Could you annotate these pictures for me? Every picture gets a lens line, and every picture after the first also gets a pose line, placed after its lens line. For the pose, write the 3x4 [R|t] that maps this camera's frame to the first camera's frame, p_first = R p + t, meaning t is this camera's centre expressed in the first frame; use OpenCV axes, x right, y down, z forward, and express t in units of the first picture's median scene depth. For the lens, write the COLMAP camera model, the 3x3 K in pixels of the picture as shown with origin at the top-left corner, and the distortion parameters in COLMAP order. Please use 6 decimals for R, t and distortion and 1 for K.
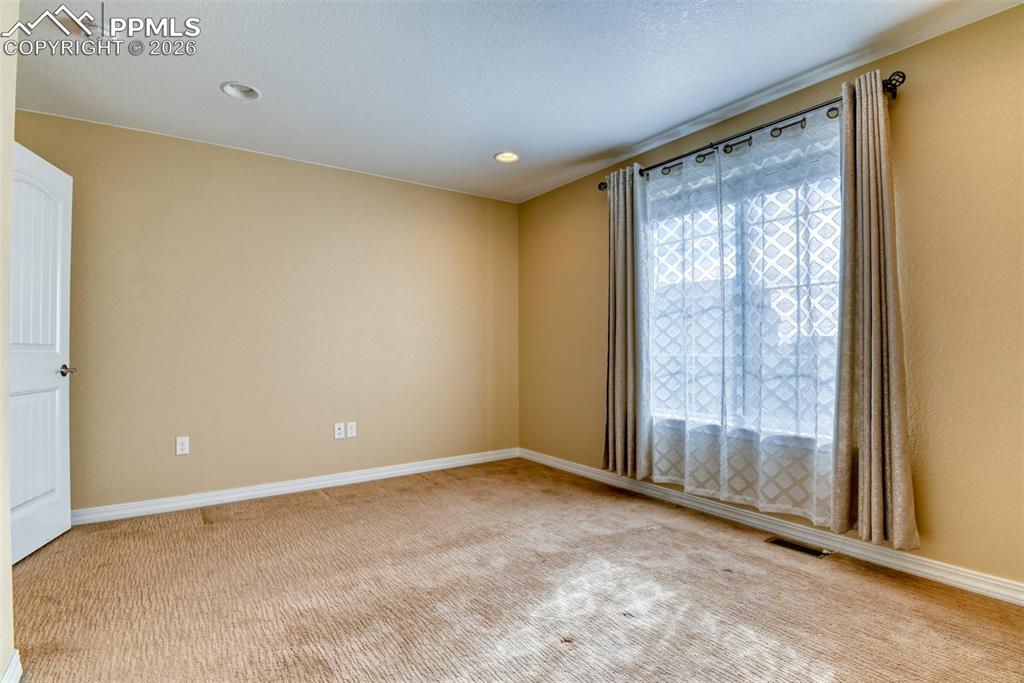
lens RADIAL K [[507.0, 0, 509.7], [0, 507.0, 348.2], [0, 0, 1]] dist [-0.013815, -0.000122]
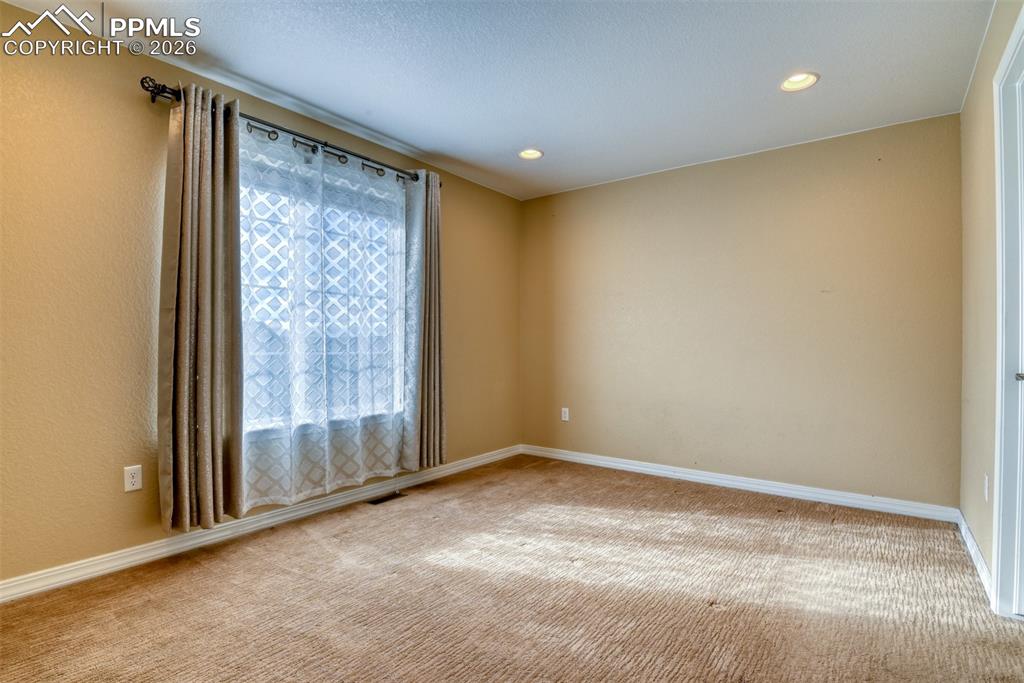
lens RADIAL K [[507.0, 0, 509.7], [0, 507.0, 348.2], [0, 0, 1]] dist [-0.013815, -0.000122]
pose [[-0.311122, -0.004962, 0.950357, -0.694517], [-0.001029, 0.999988, 0.004884, -0.000263], [-0.950369, 0.000542, -0.311124, 0.995587]]
